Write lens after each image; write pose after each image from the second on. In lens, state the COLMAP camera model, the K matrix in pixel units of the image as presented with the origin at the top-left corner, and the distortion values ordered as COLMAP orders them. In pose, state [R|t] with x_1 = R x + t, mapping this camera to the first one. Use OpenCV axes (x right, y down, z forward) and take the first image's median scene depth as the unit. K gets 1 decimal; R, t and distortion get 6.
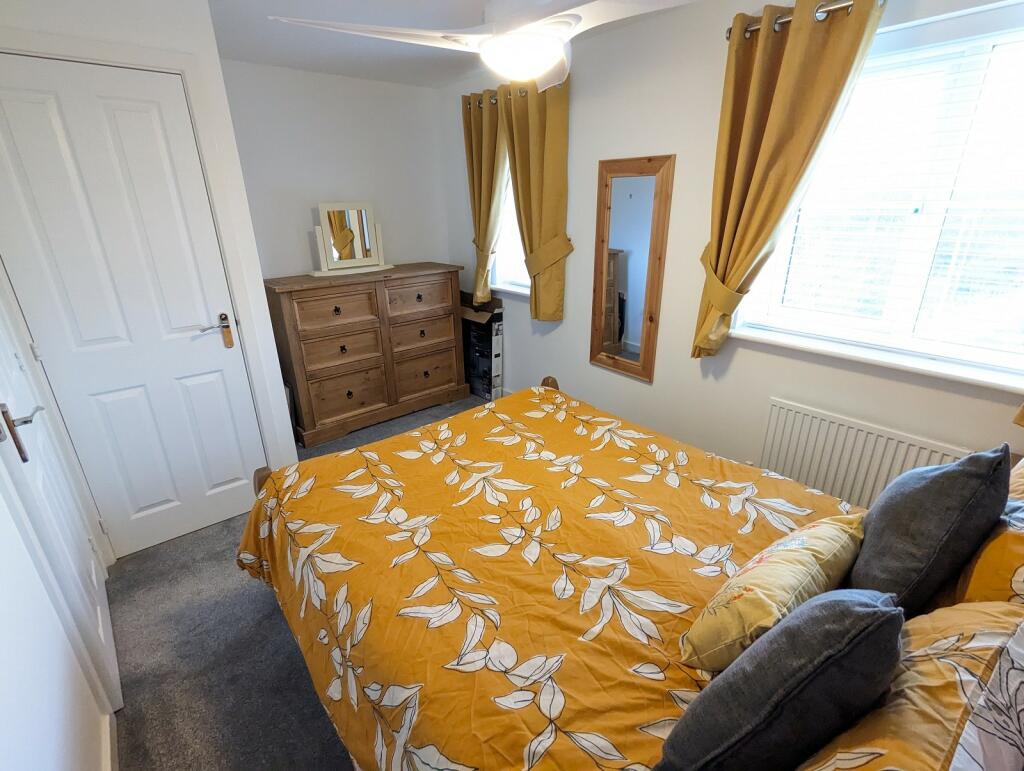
lens RADIAL K [[484.6, 0, 508.7], [0, 484.6, 381.7], [0, 0, 1]] dist [0.001048, 0.000602]
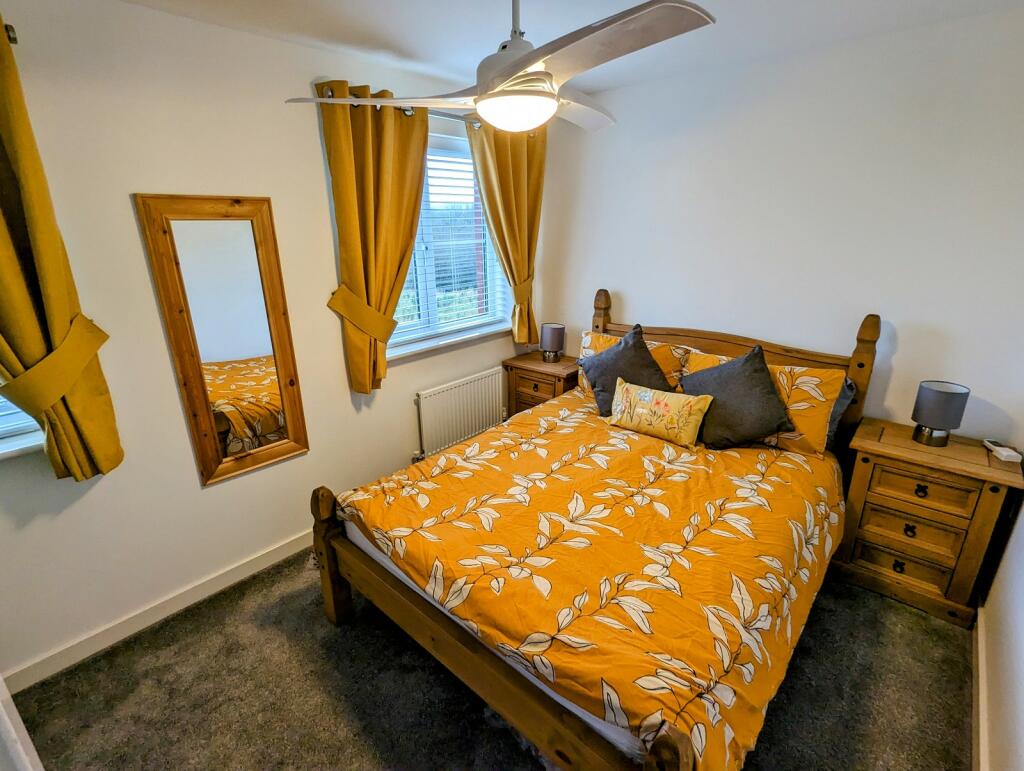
lens RADIAL K [[484.6, 0, 505.1], [0, 484.6, 385.4], [0, 0, 1]] dist [0.001048, 0.000602]
pose [[-0.144095, -0.304439, 0.941570, -0.898779], [0.362395, 0.869164, 0.336488, -0.436845], [-0.920818, 0.389706, -0.014915, 1.045321]]
